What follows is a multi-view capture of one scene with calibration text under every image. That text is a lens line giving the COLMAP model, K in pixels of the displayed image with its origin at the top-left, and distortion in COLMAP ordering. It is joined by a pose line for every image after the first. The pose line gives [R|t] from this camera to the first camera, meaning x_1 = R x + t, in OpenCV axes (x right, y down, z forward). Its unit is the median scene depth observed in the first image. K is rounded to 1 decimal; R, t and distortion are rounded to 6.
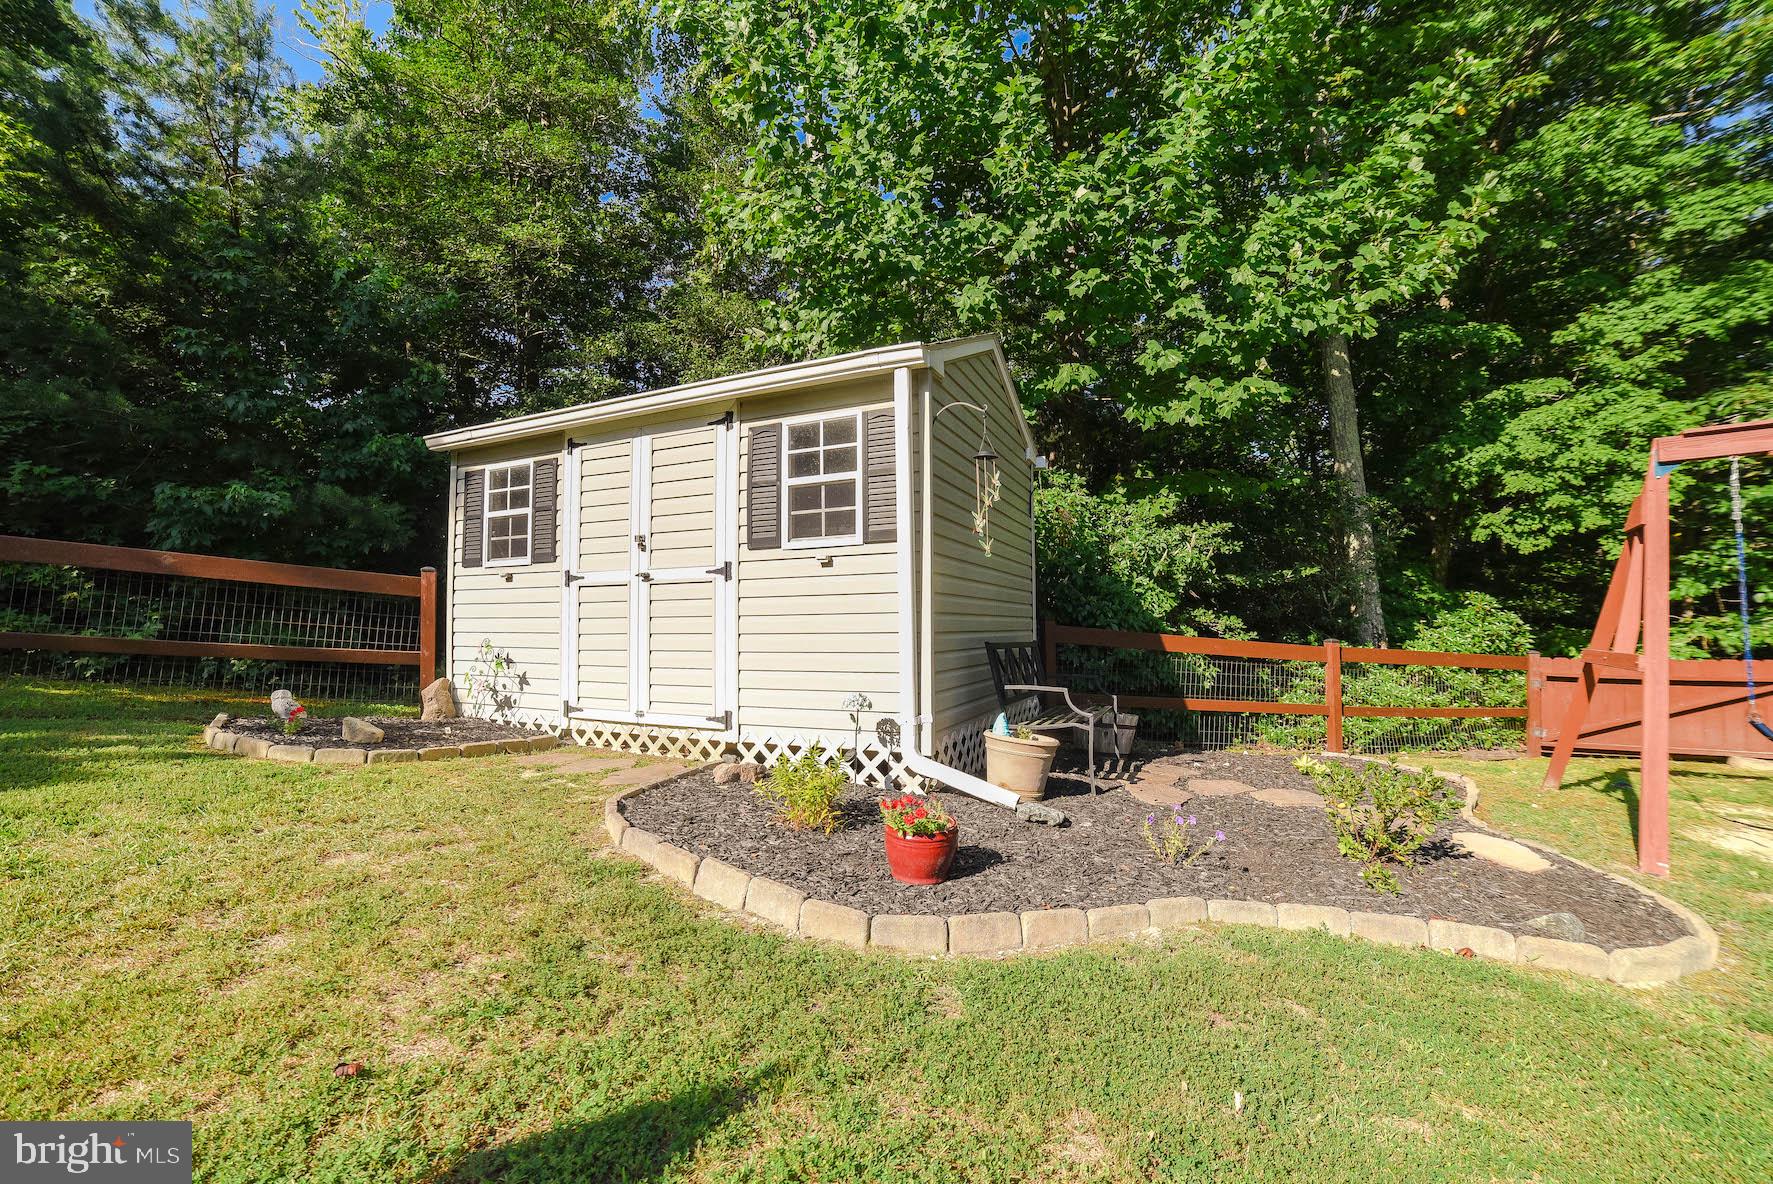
lens RADIAL K [[695.3, 0, 876.8], [0, 695.3, 607.3], [0, 0, 1]] dist [-0.016205, 0.000080]
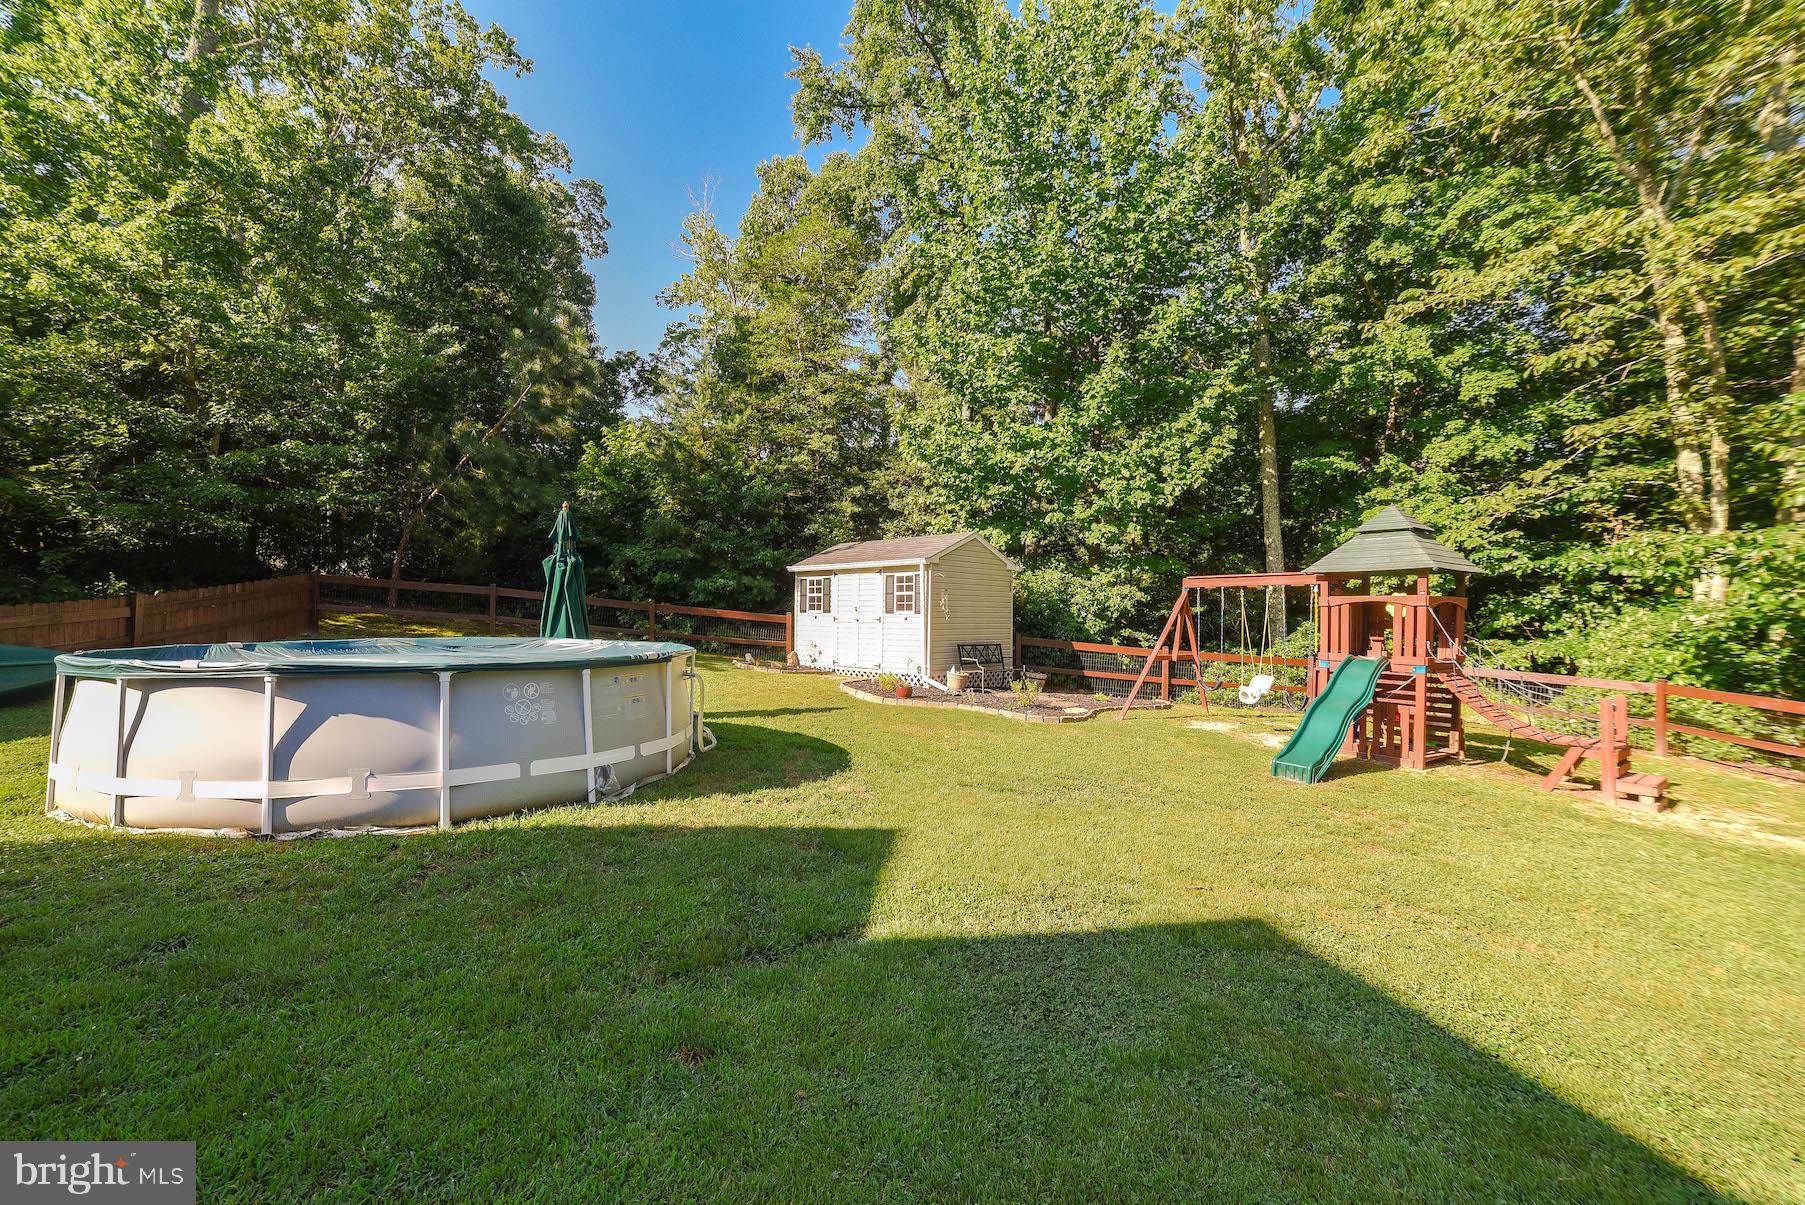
lens RADIAL K [[707.8, 0, 905.8], [0, 707.8, 603.4], [0, 0, 1]] dist [-0.016205, 0.000080]
pose [[0.945266, 0.007235, -0.326222, 0.816059], [-0.003696, 0.999927, 0.011467, -0.140748], [0.326281, -0.009634, 0.945224, -1.726132]]
